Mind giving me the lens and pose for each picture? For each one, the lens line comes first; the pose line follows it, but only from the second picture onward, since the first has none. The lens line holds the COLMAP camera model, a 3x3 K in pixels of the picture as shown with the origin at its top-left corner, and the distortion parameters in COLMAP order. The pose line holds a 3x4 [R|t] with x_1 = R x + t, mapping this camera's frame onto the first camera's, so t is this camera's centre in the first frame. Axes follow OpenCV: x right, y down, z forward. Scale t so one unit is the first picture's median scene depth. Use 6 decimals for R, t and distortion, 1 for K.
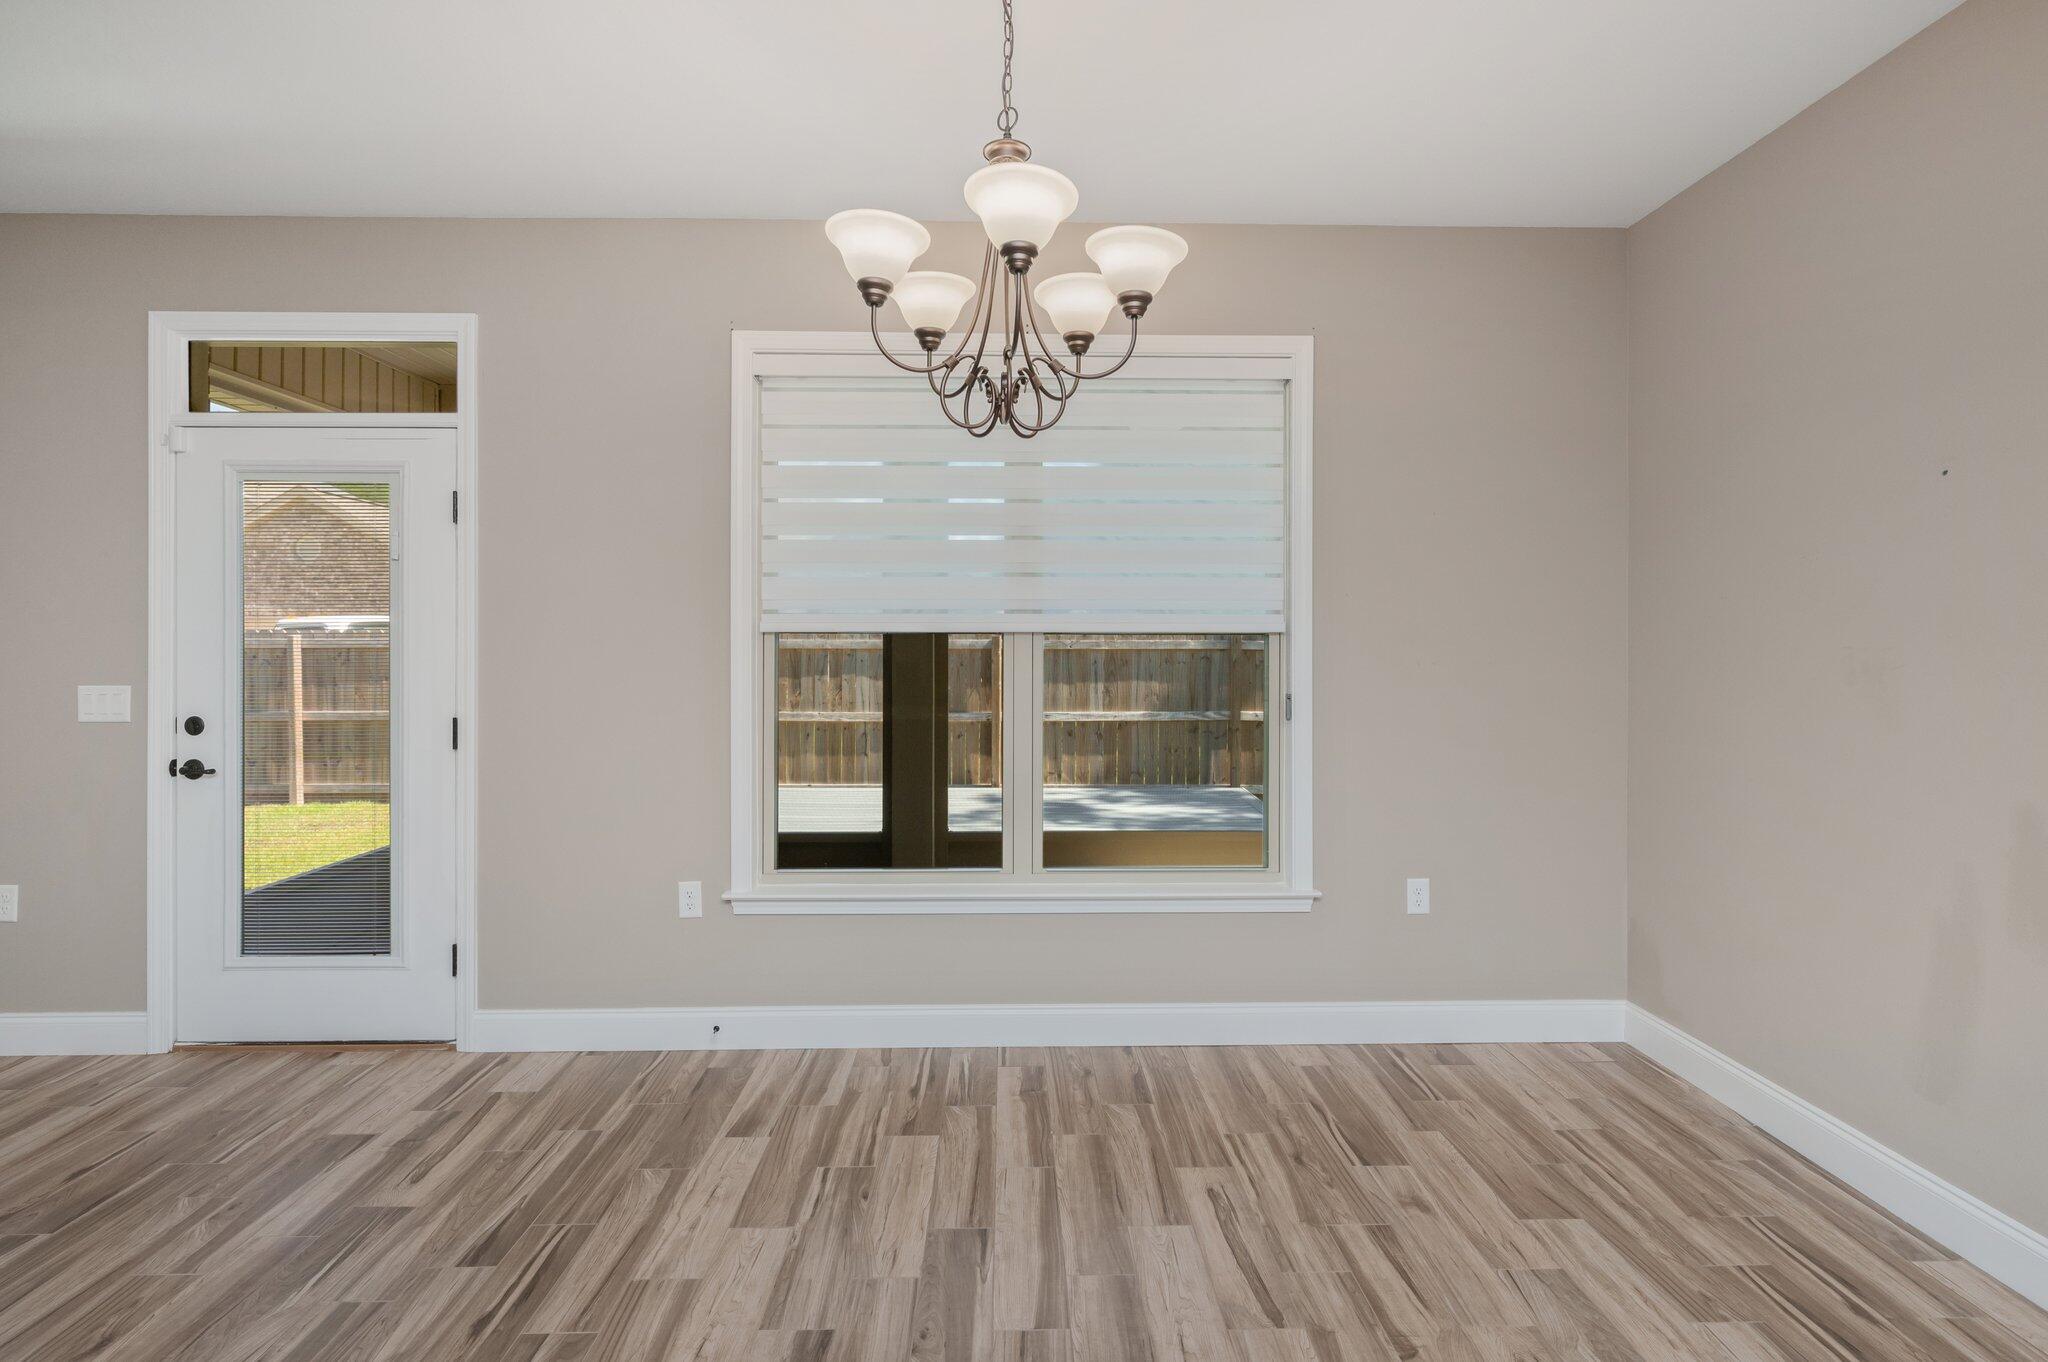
lens RADIAL K [[993.0, 0, 1028.1], [0, 993.0, 664.6], [0, 0, 1]] dist [0.000462, 0.000788]
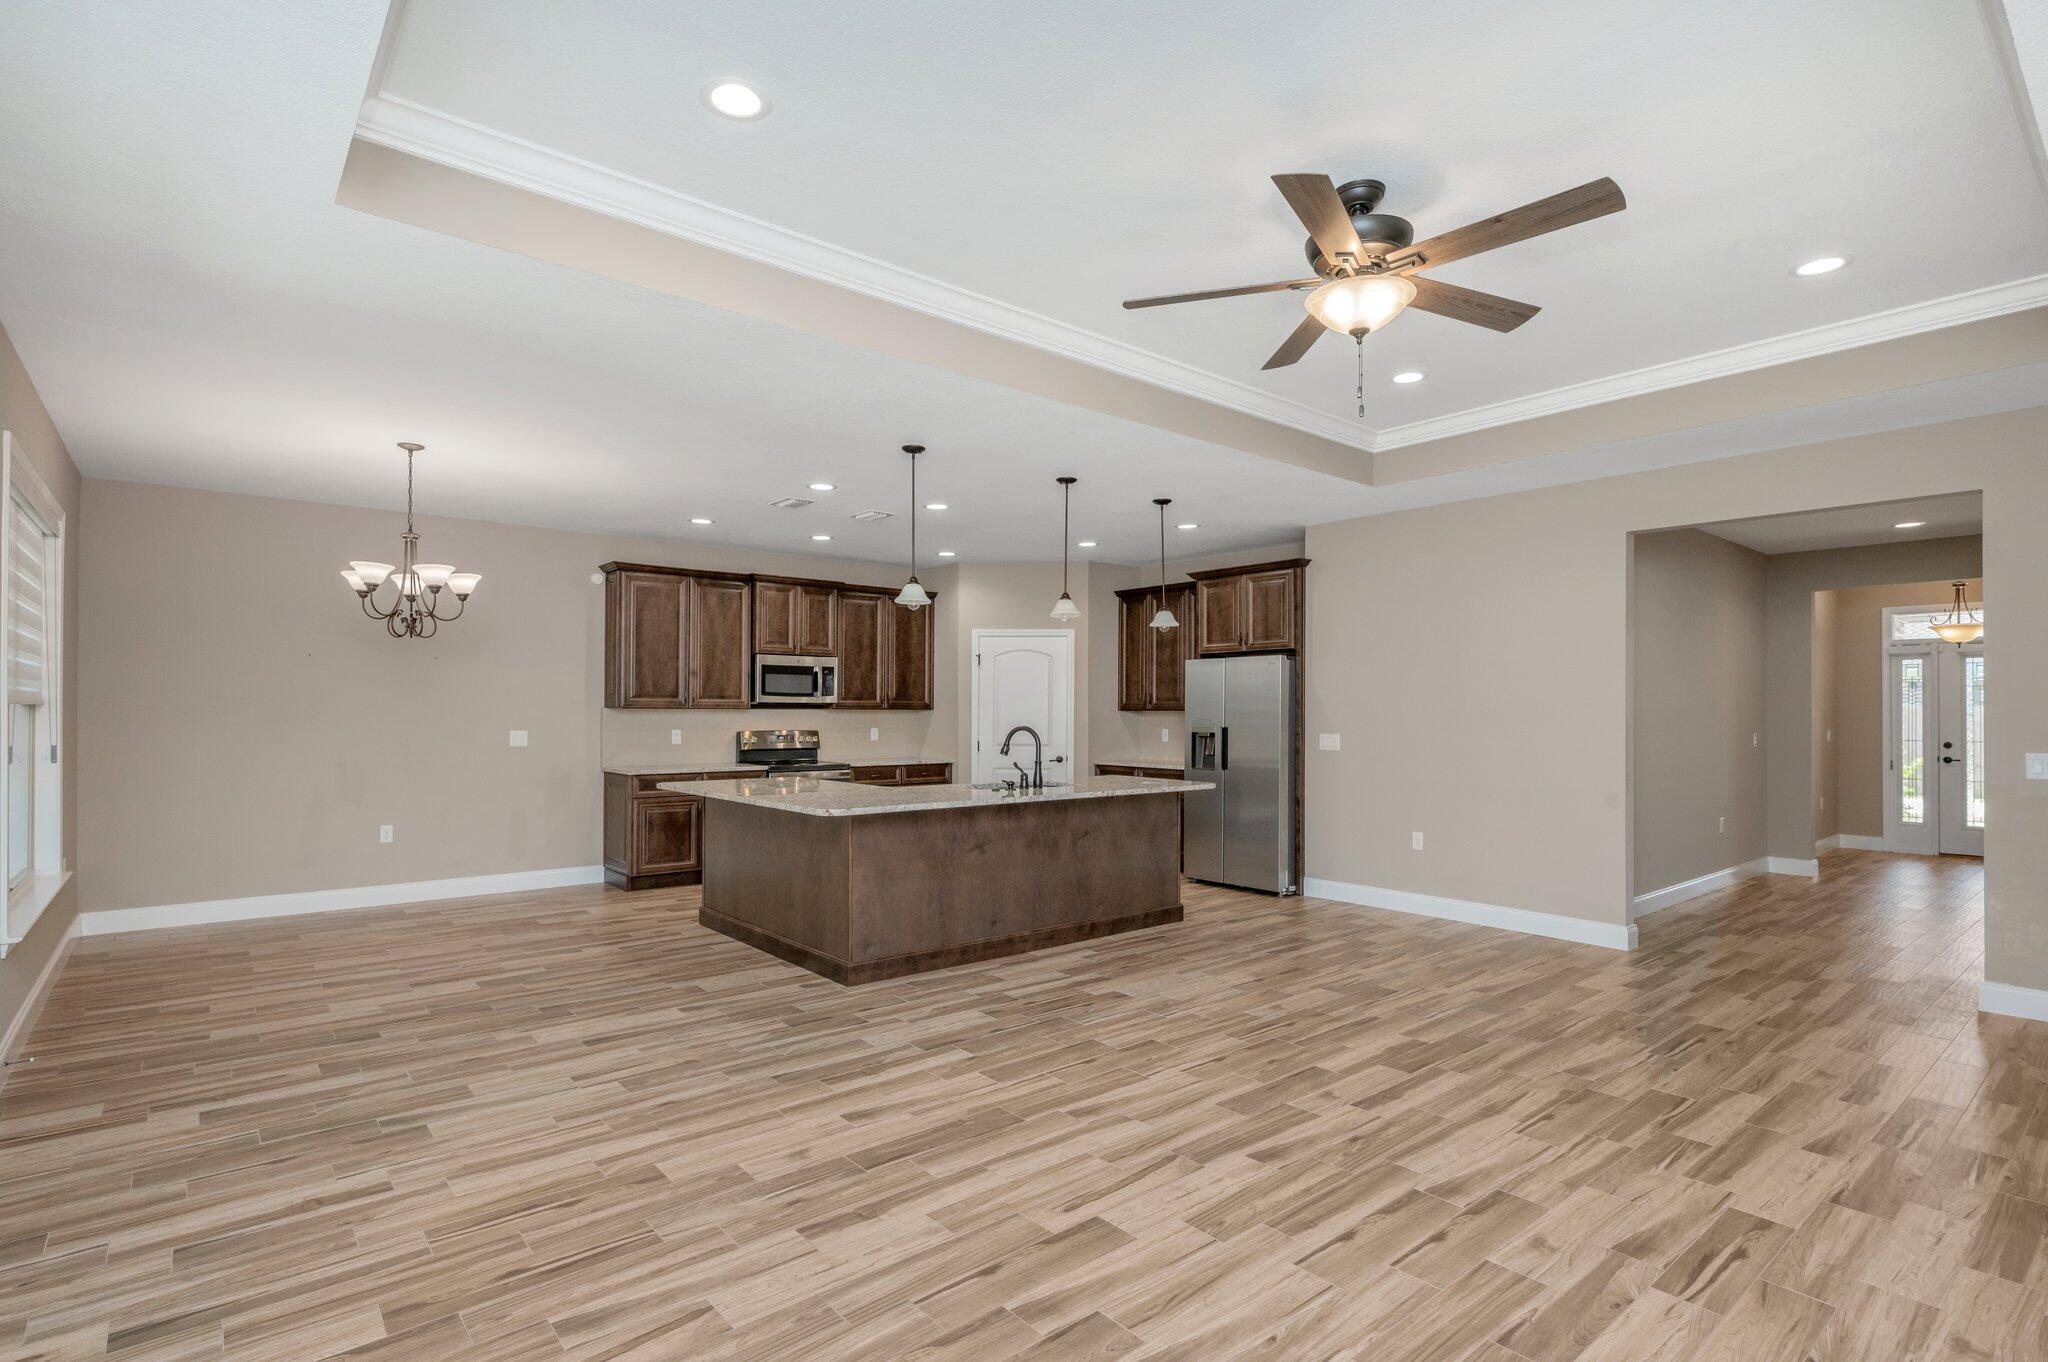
lens RADIAL K [[993.0, 0, 999.4], [0, 993.0, 712.6], [0, 0, 1]] dist [0.000462, 0.000788]
pose [[-0.601488, -0.005854, 0.798860, -1.848923], [0.011846, 0.999798, 0.016246, -0.027766], [-0.798794, 0.019236, -0.601297, 0.776593]]
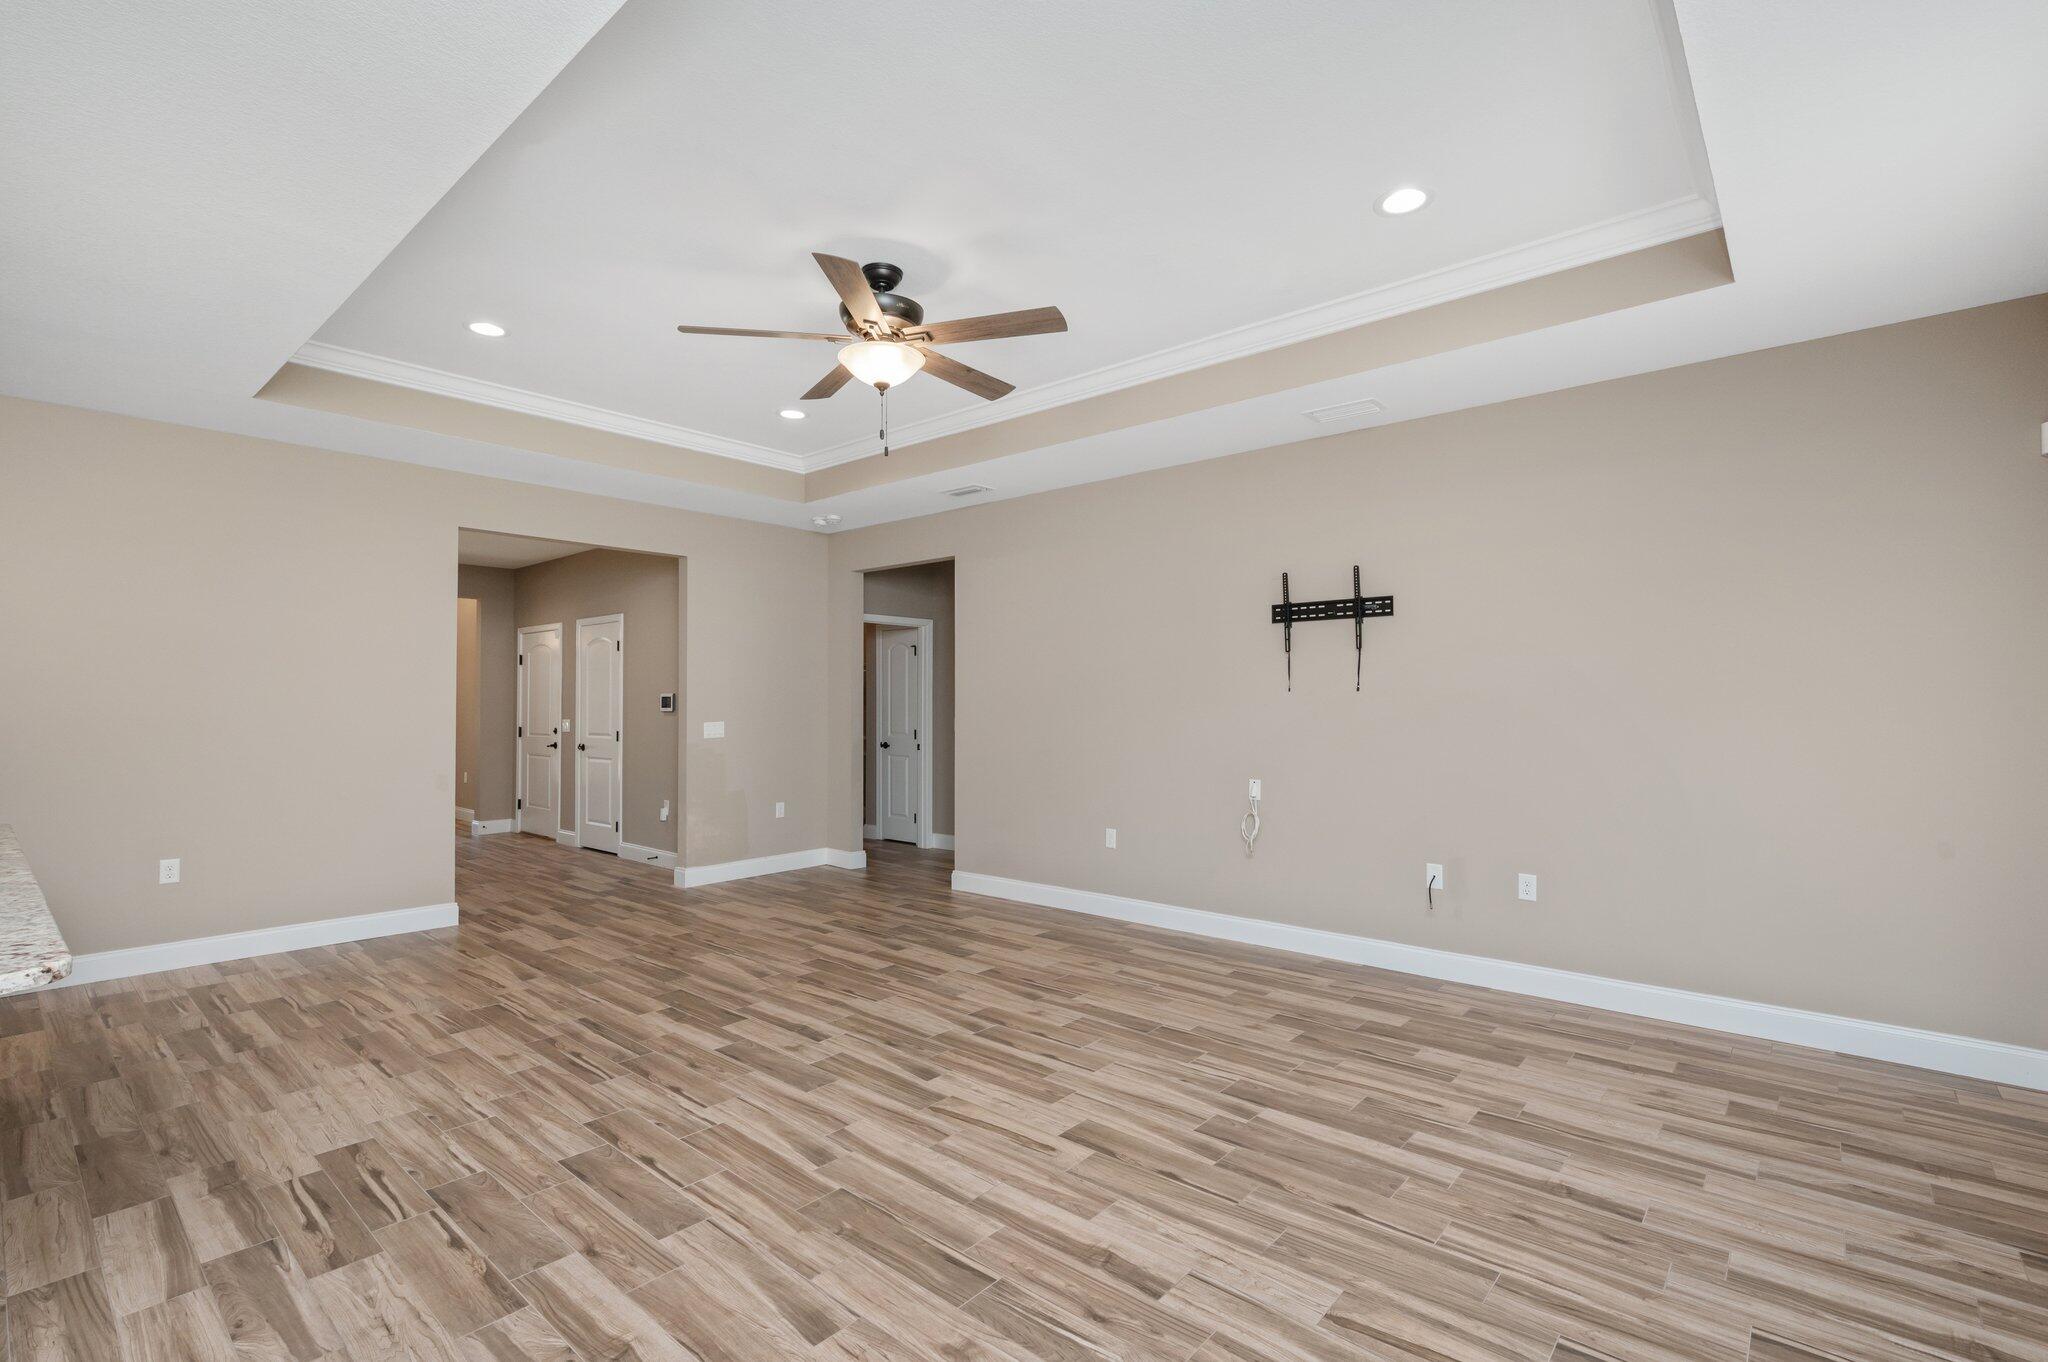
lens RADIAL K [[942.8, 0, 1034.7], [0, 942.8, 697.3], [0, 0, 1]] dist [-0.004555, 0.000104]
pose [[-0.674994, -0.004825, -0.737808, -0.608351], [-0.013886, 0.999885, 0.006165, -0.013630], [0.737693, 0.014407, -0.674983, 0.799016]]
